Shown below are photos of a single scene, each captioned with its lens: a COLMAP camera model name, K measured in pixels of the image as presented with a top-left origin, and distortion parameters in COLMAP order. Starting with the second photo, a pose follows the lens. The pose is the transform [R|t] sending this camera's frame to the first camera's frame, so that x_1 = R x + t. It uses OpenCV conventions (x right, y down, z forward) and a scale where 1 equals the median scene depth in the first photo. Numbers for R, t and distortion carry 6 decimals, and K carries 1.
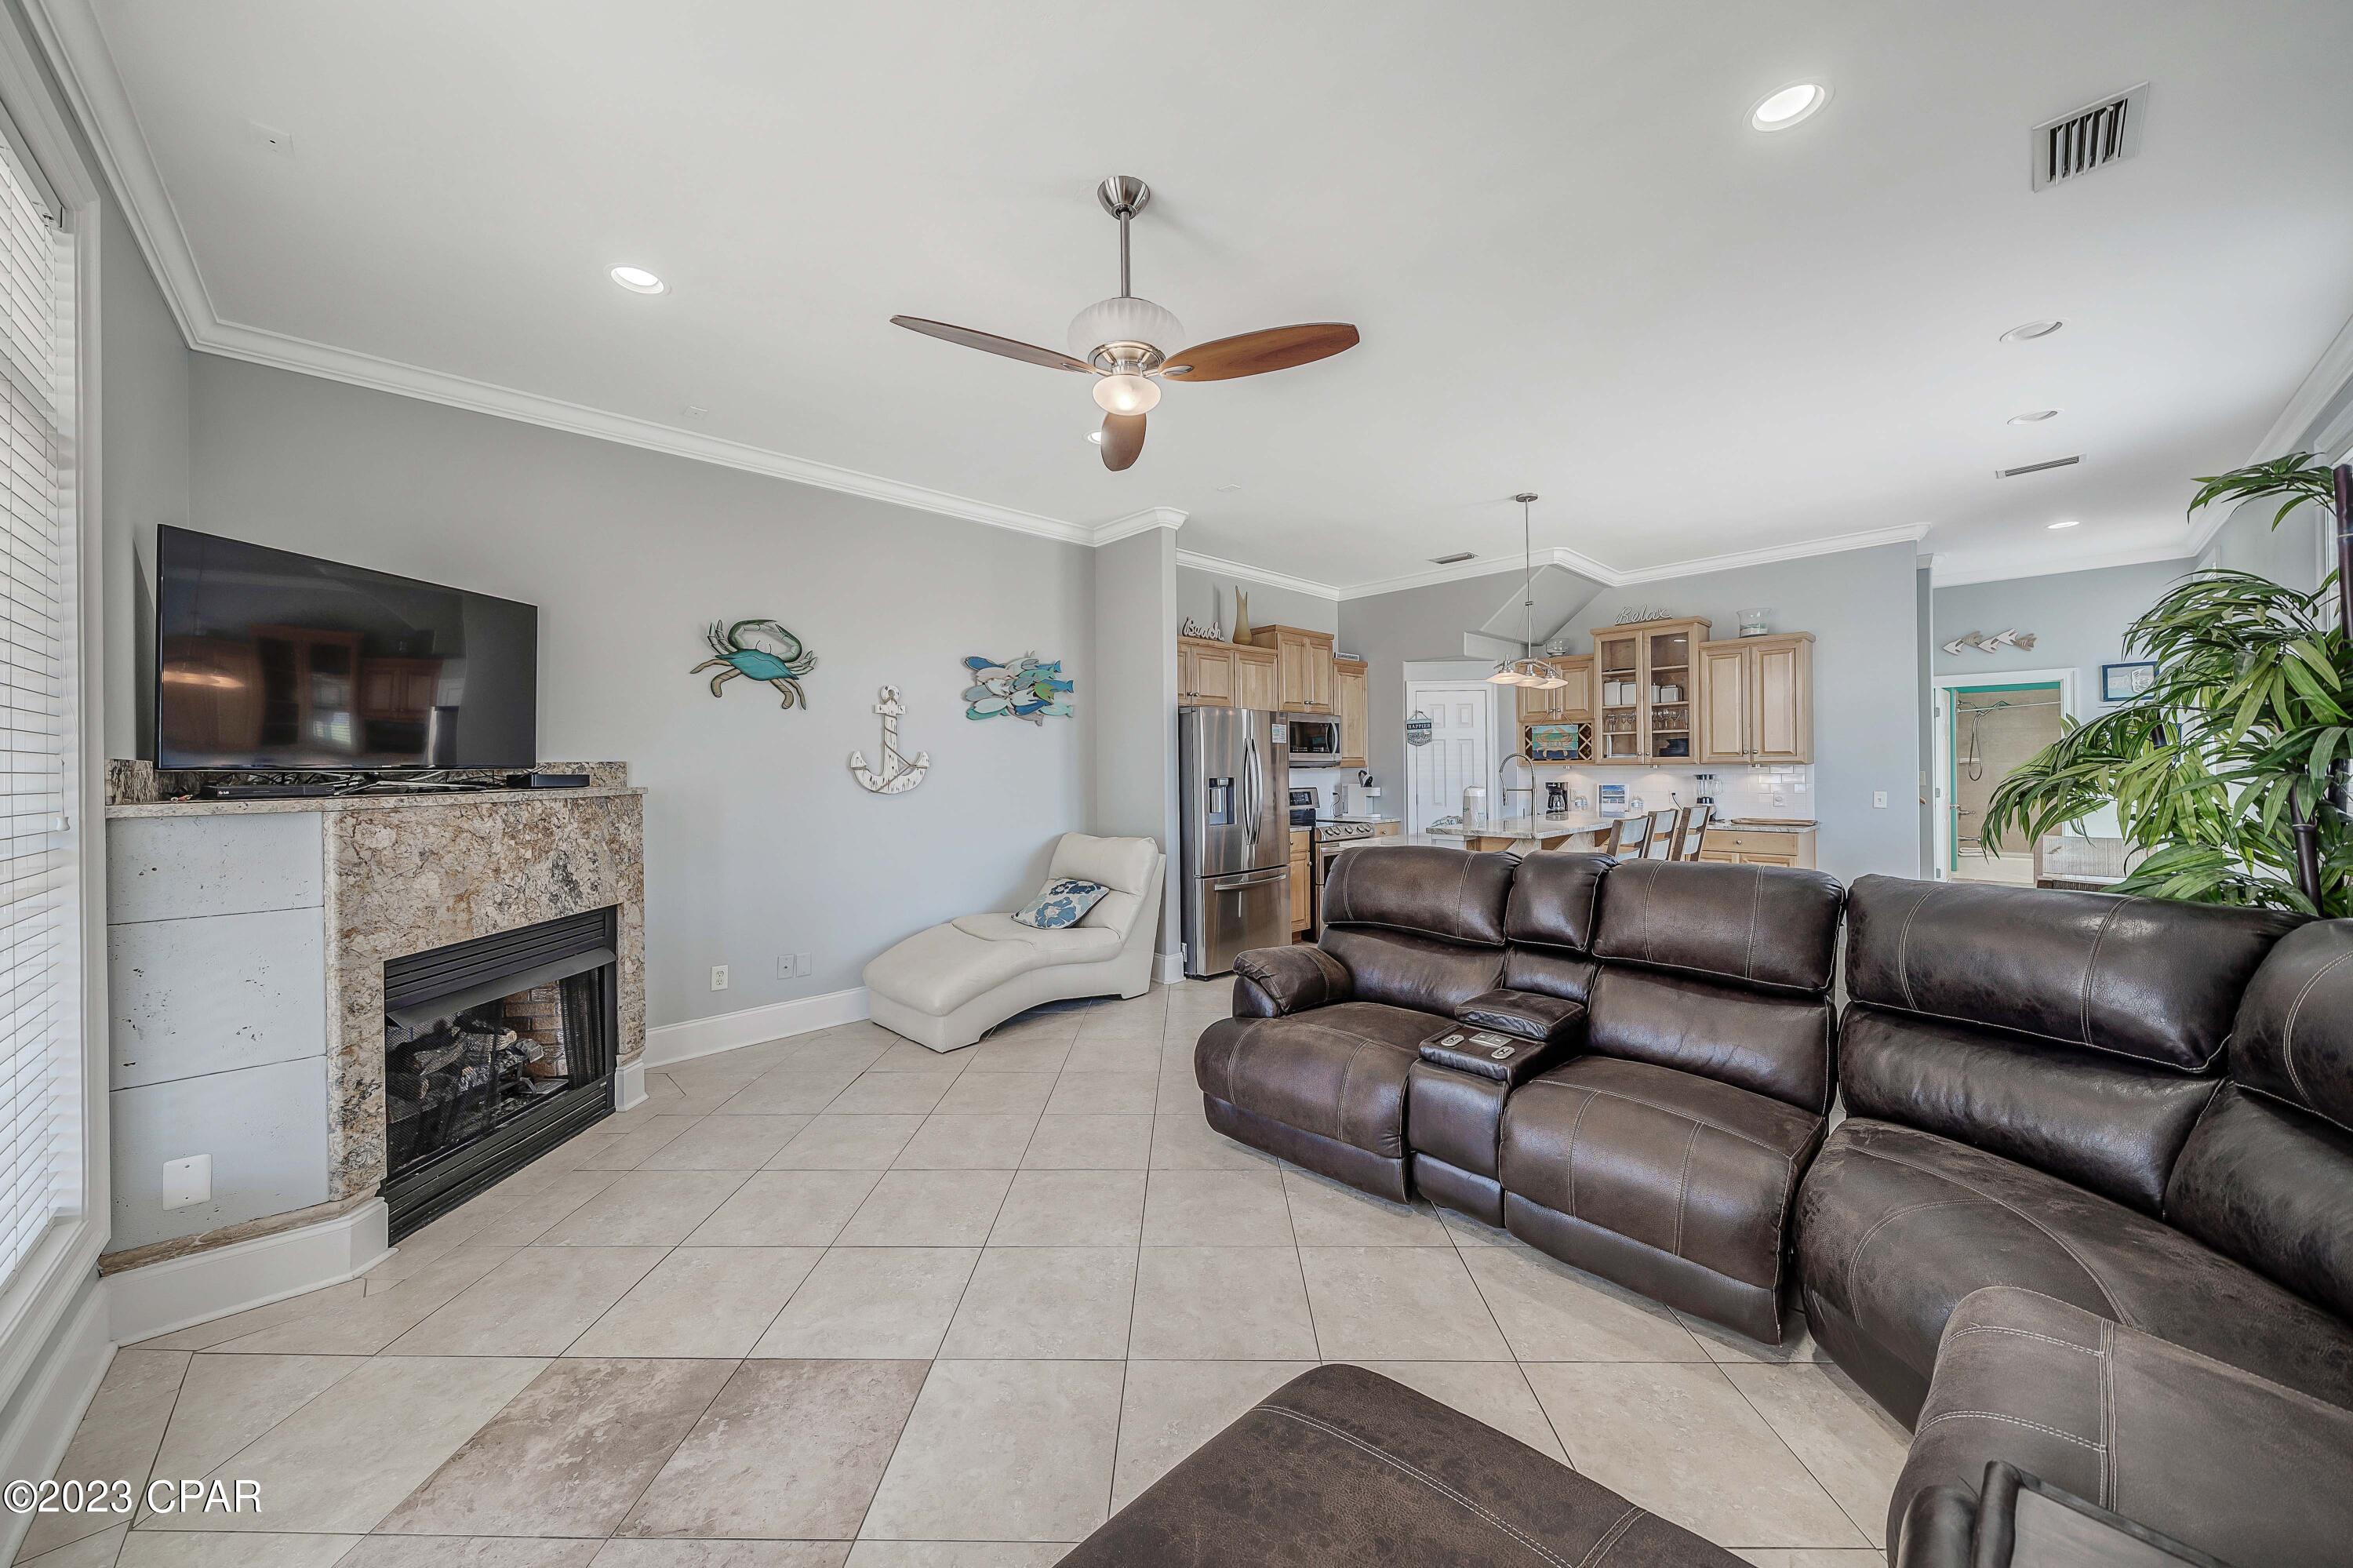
lens RADIAL K [[827.1, 0, 1171.7], [0, 827.1, 781.0], [0, 0, 1]] dist [-0.000941, 0.000045]
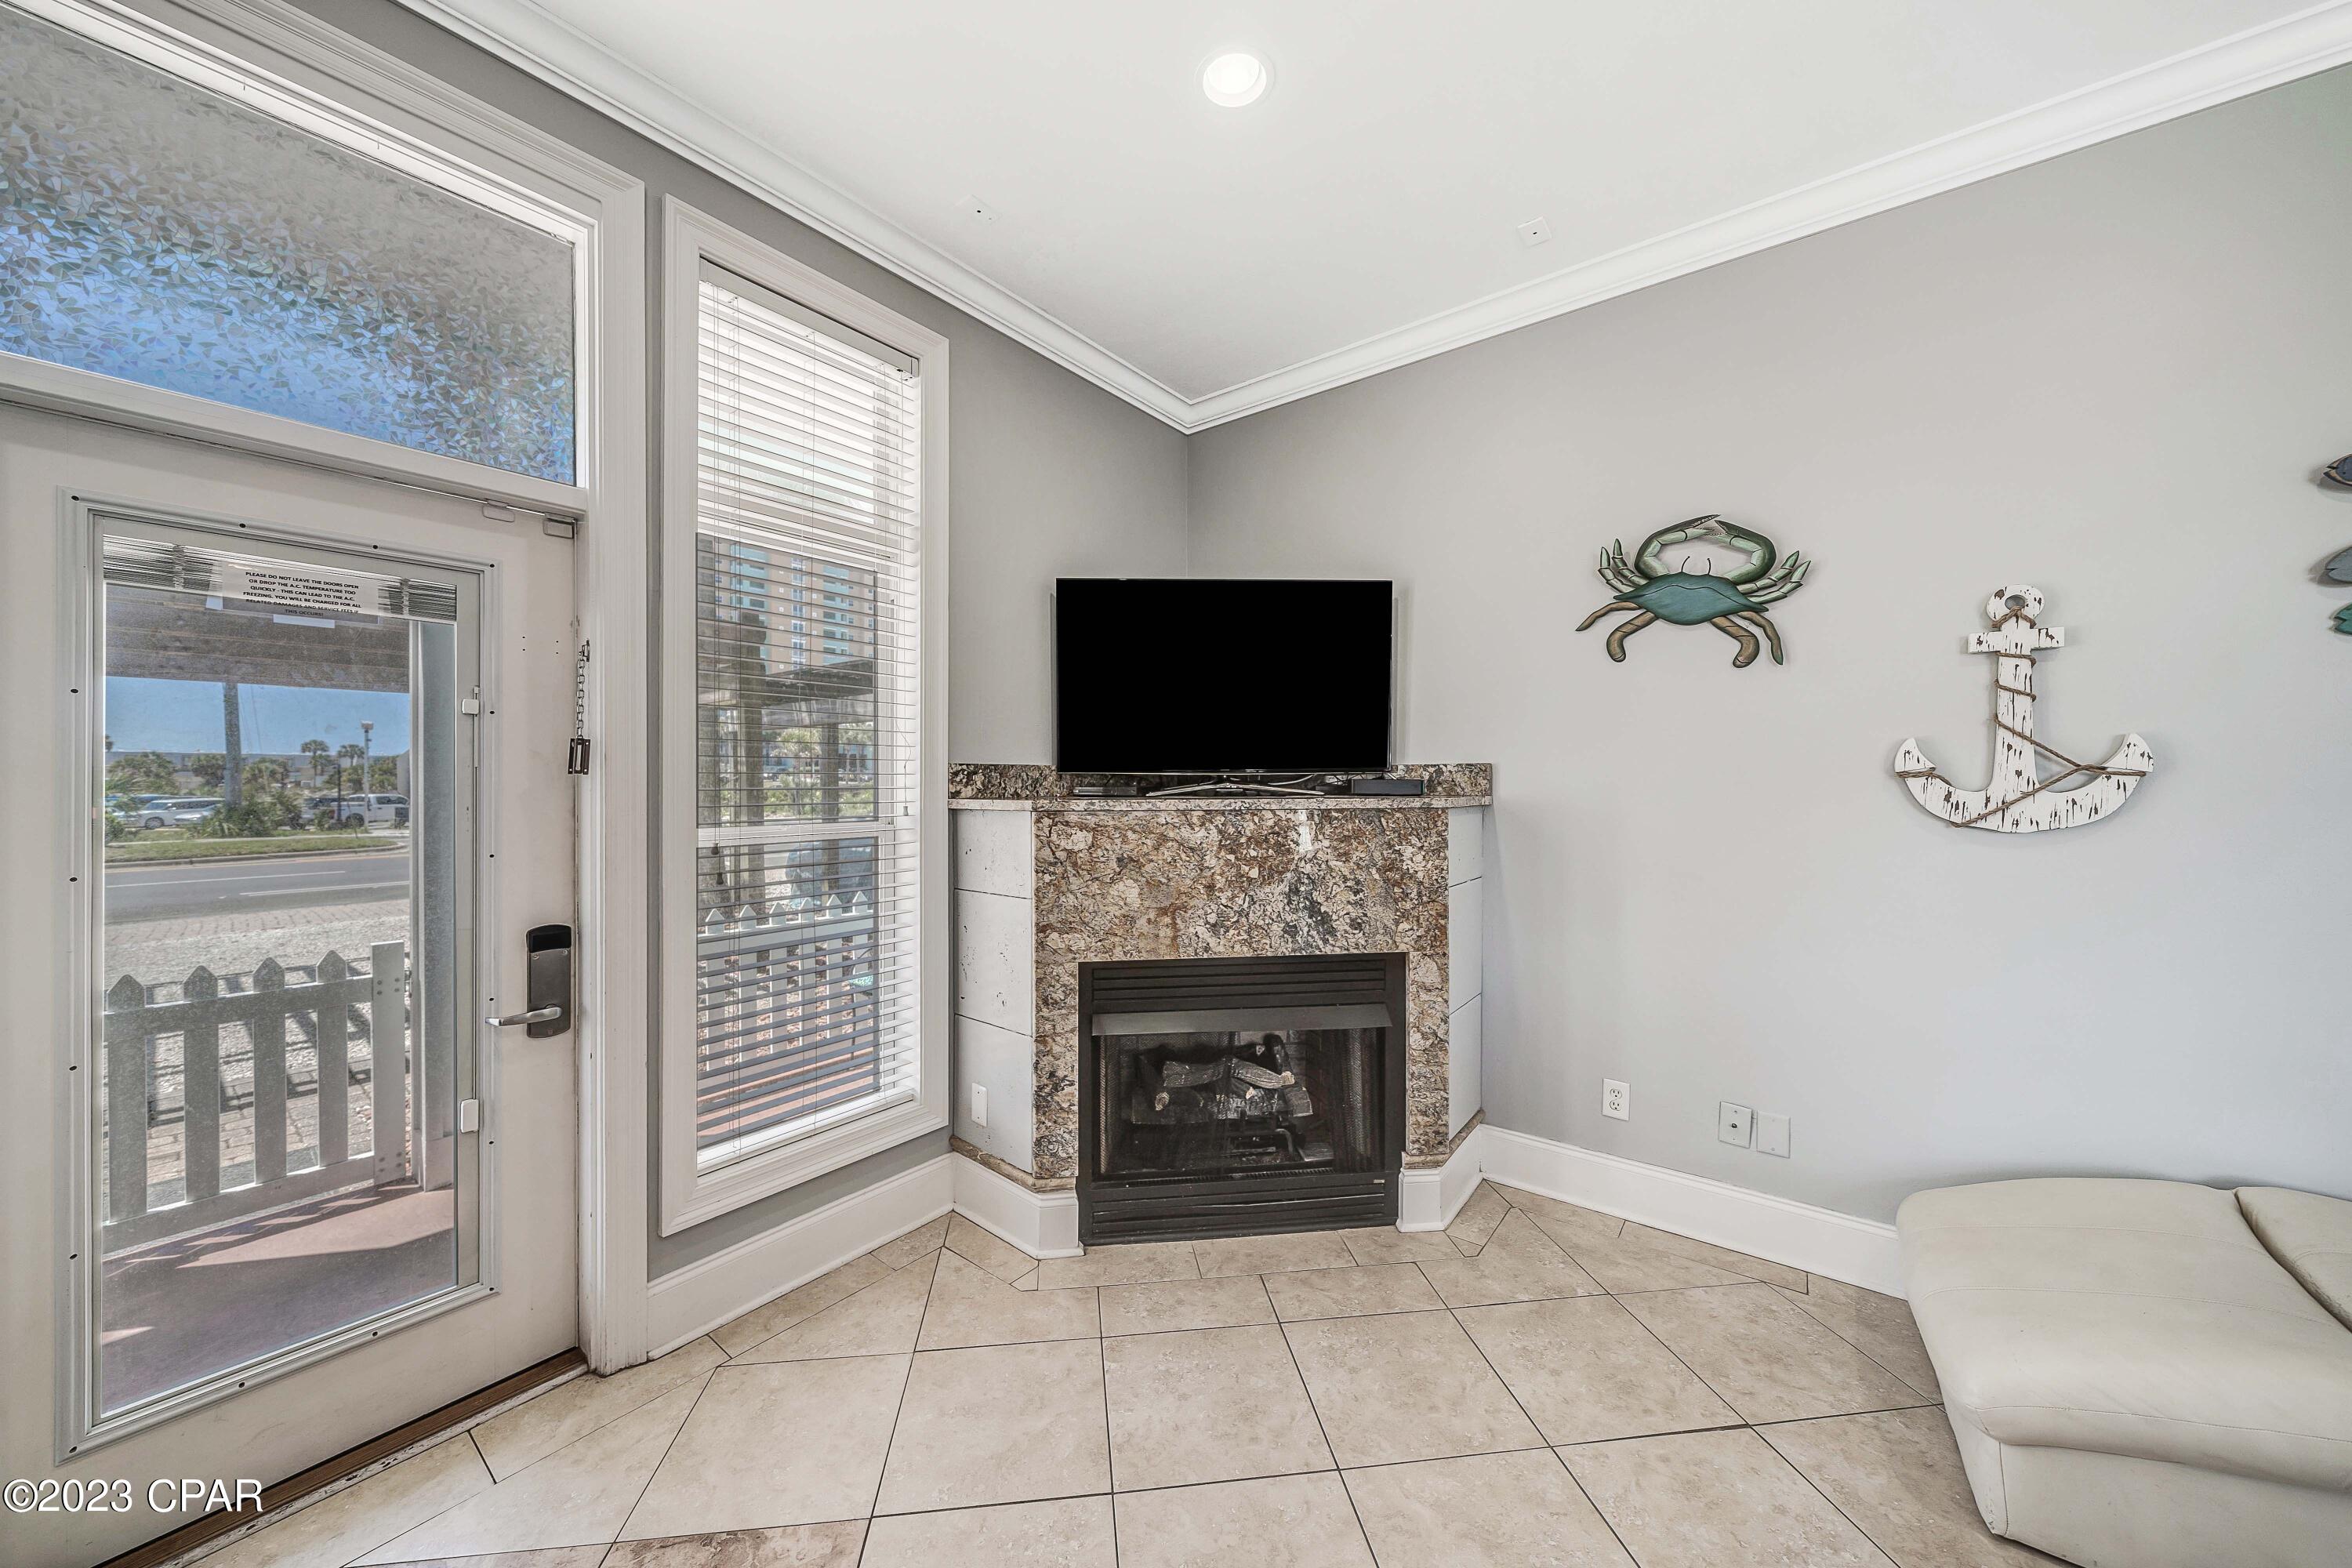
lens RADIAL K [[826.7, 0, 1171.2], [0, 826.7, 781.0], [0, 0, 1]] dist [-0.000941, 0.000045]
pose [[0.143613, 0.014244, -0.989531, 0.044273], [-0.018497, 0.999760, 0.011707, -0.012935], [0.989461, 0.016623, 0.143842, 0.722170]]
